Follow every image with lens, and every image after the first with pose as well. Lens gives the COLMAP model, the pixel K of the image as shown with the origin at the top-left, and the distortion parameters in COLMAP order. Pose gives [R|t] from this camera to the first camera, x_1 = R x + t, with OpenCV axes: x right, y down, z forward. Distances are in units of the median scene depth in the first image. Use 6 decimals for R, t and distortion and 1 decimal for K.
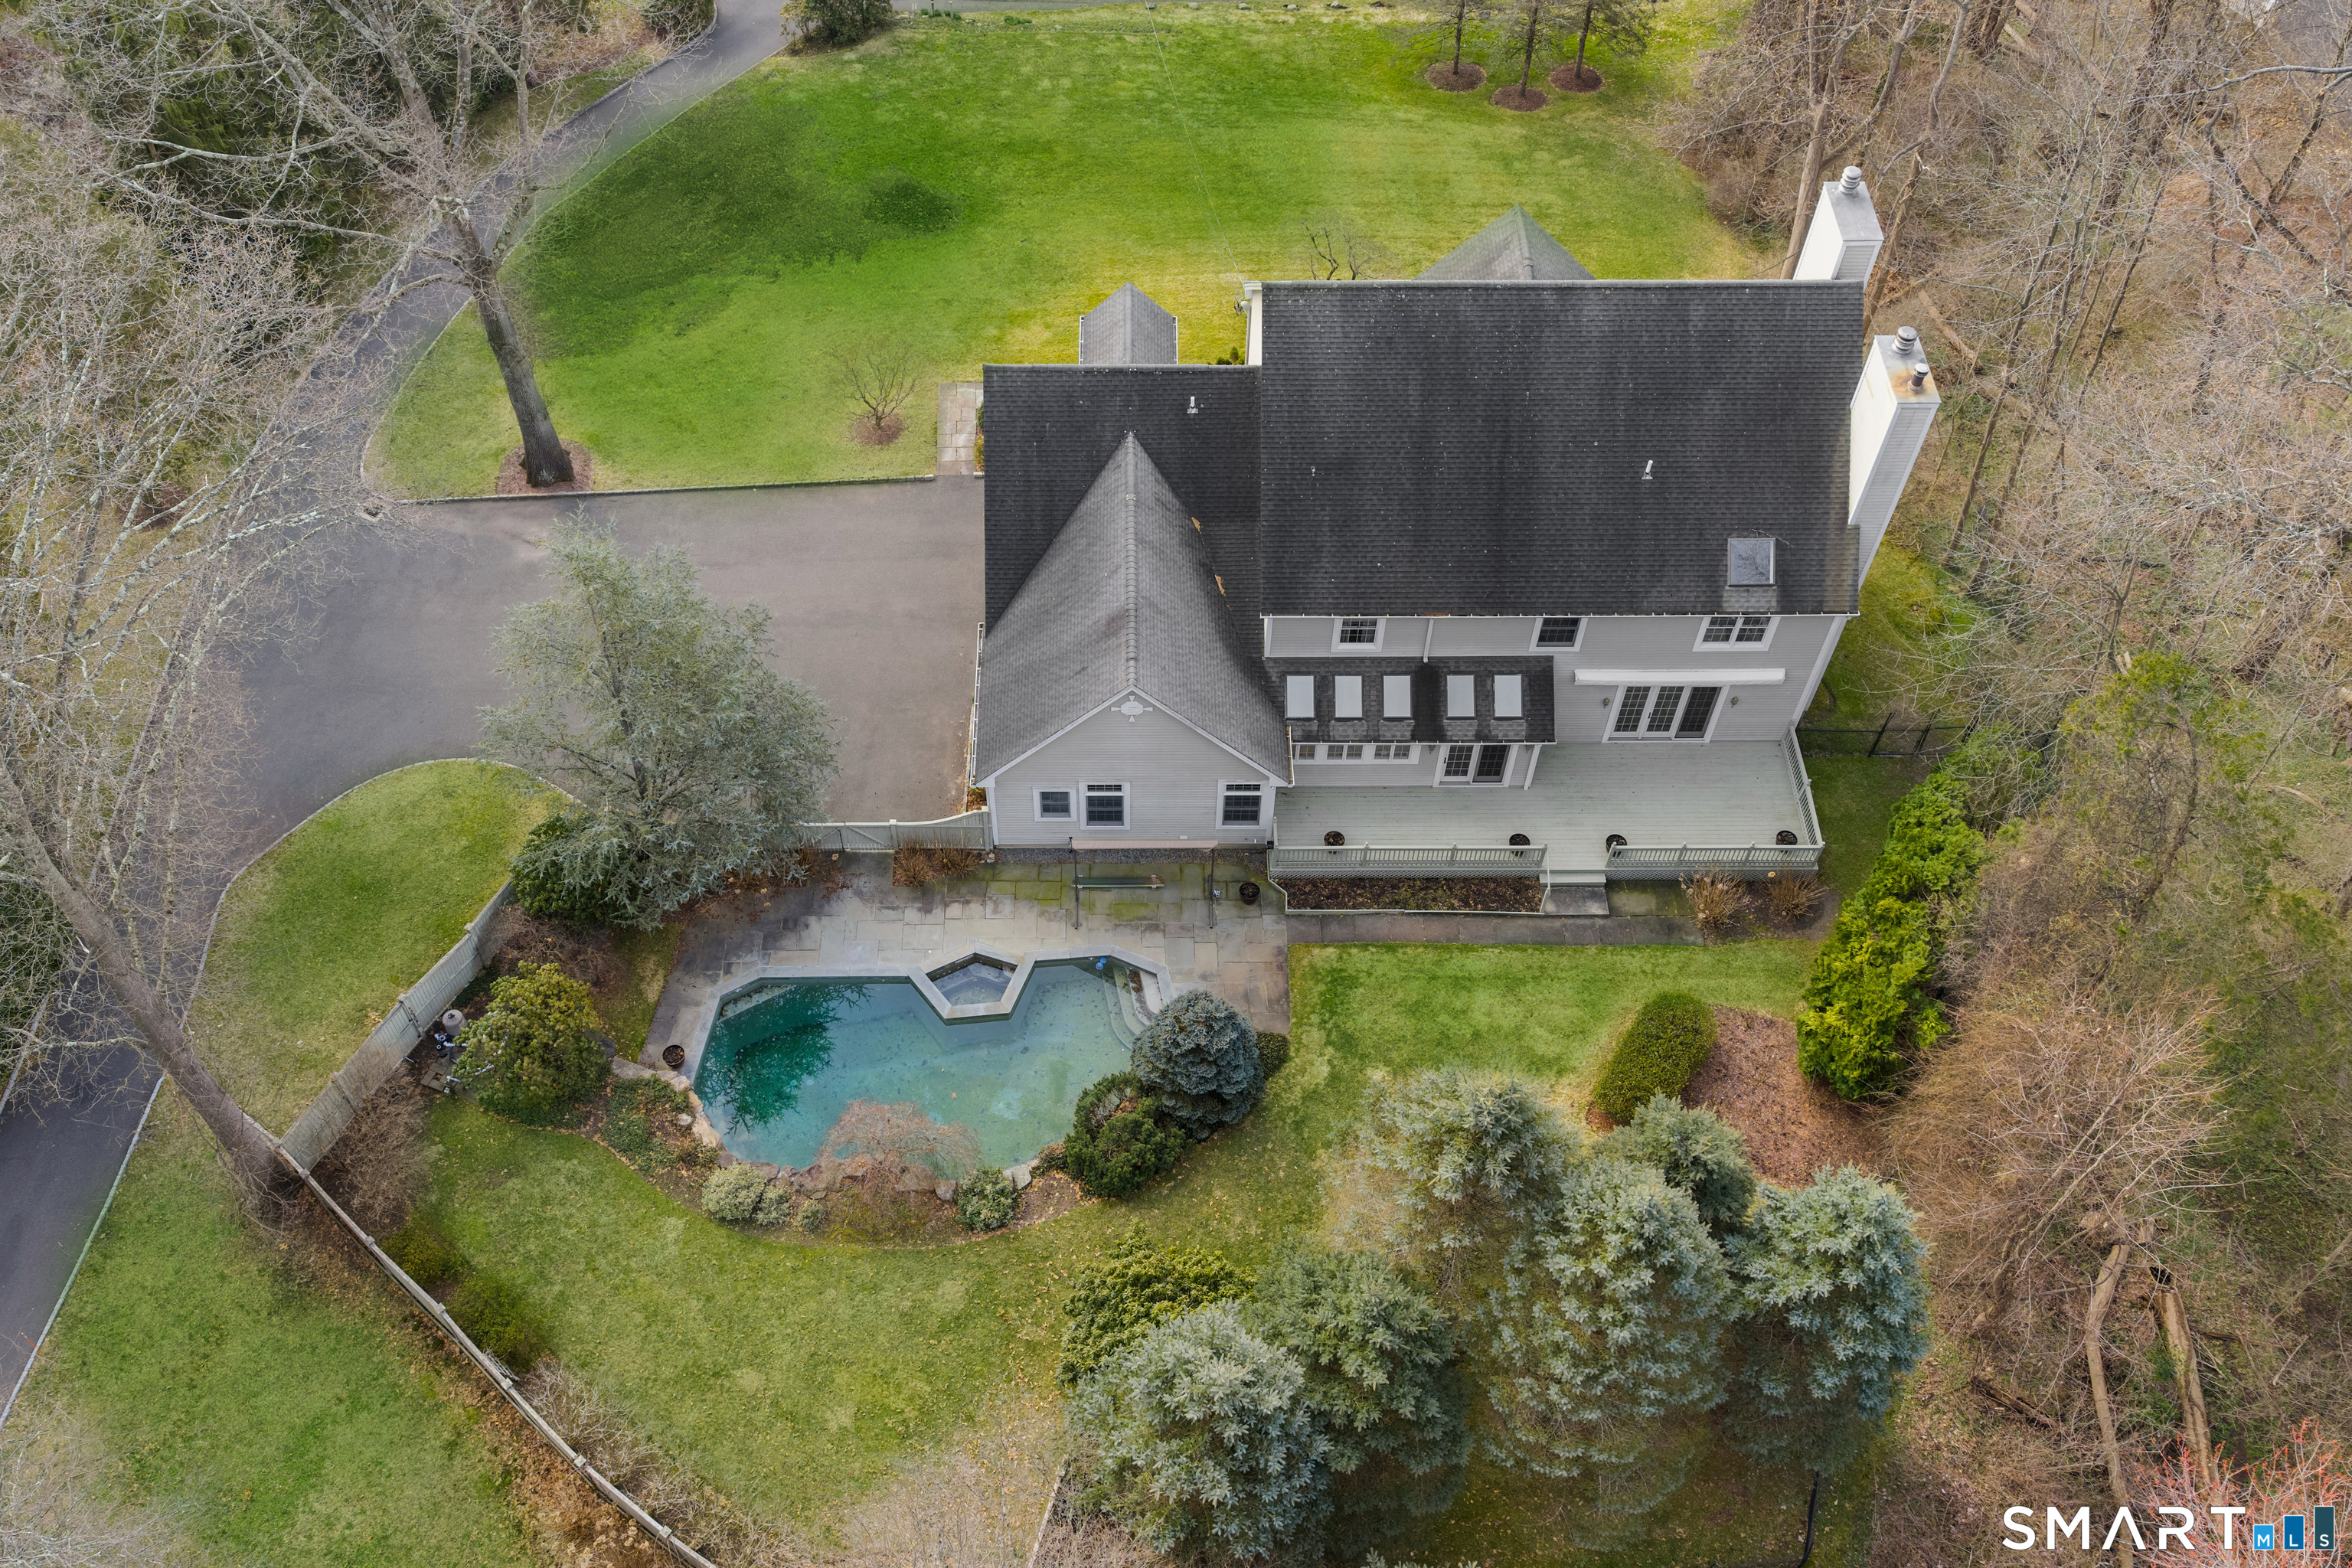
lens RADIAL K [[1917.1, 0, 1183.5], [0, 1917.1, 789.8], [0, 0, 1]] dist [0.016362, 0.004543]
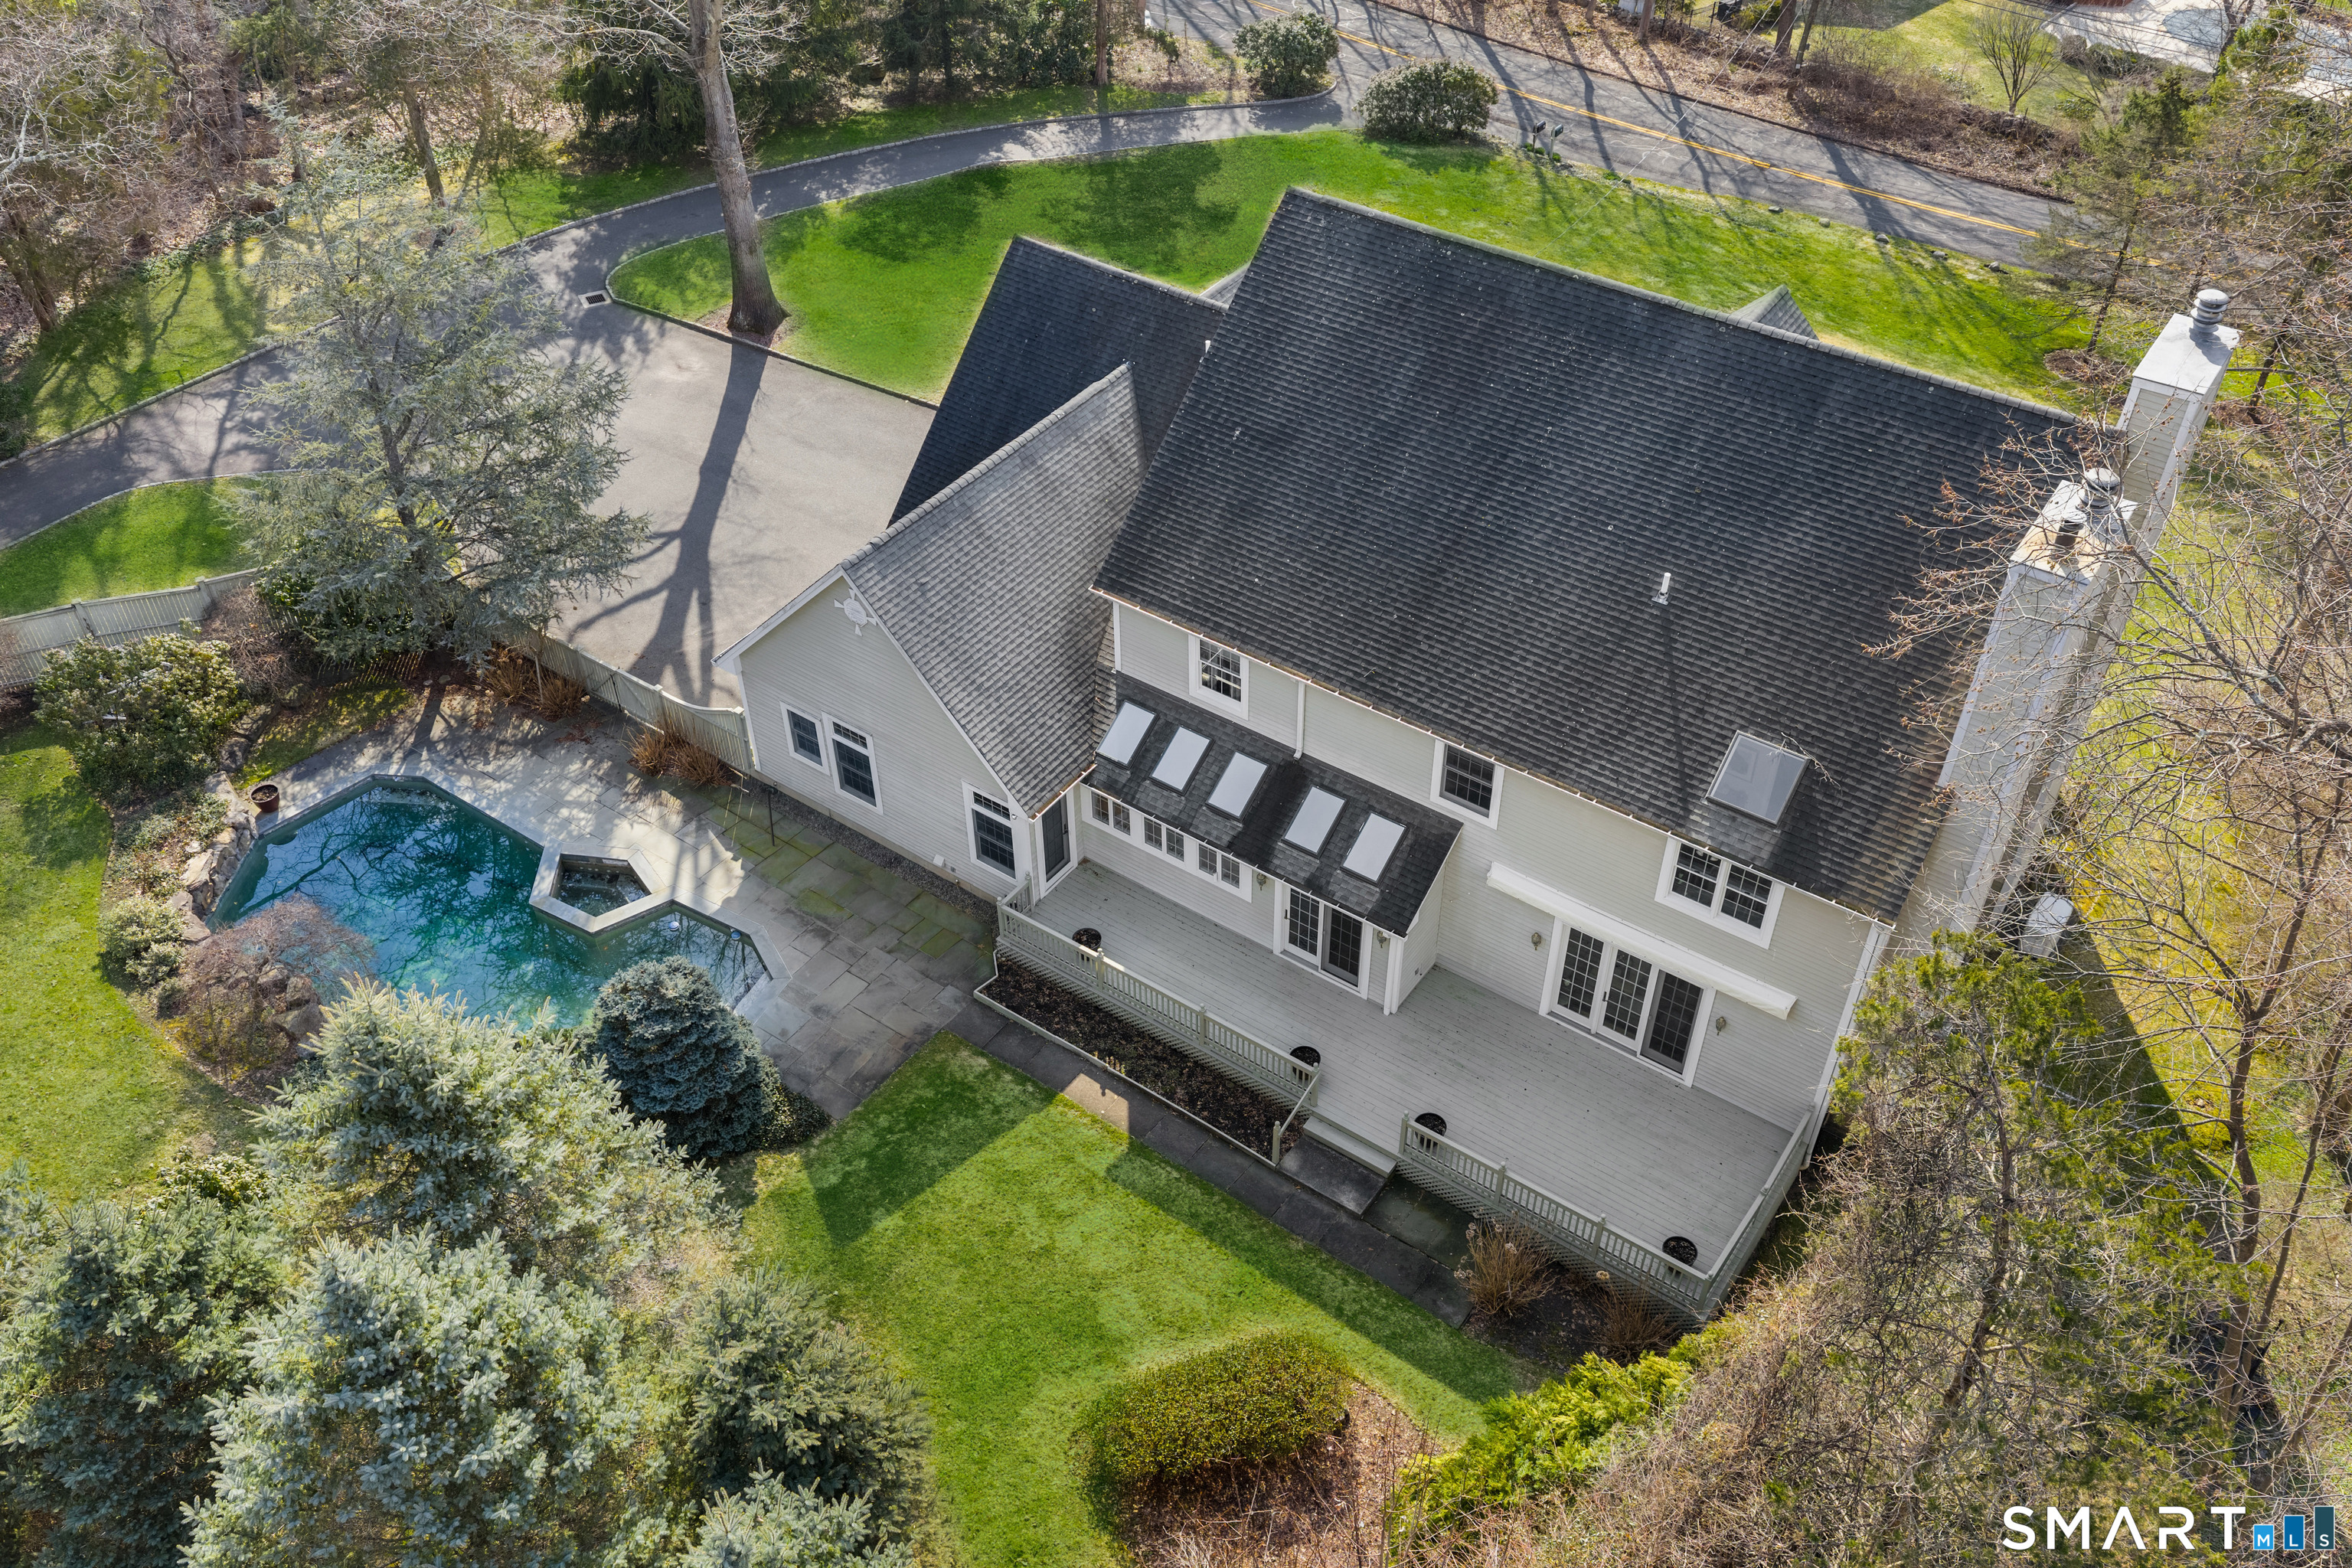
lens RADIAL K [[1917.1, 0, 1175.1], [0, 1917.1, 777.1], [0, 0, 1]] dist [0.016362, 0.004543]
pose [[0.813641, 0.381888, -0.438349, 0.397888], [-0.464511, 0.880439, -0.095166, 0.025963], [0.349597, 0.281049, 0.893752, 0.367721]]
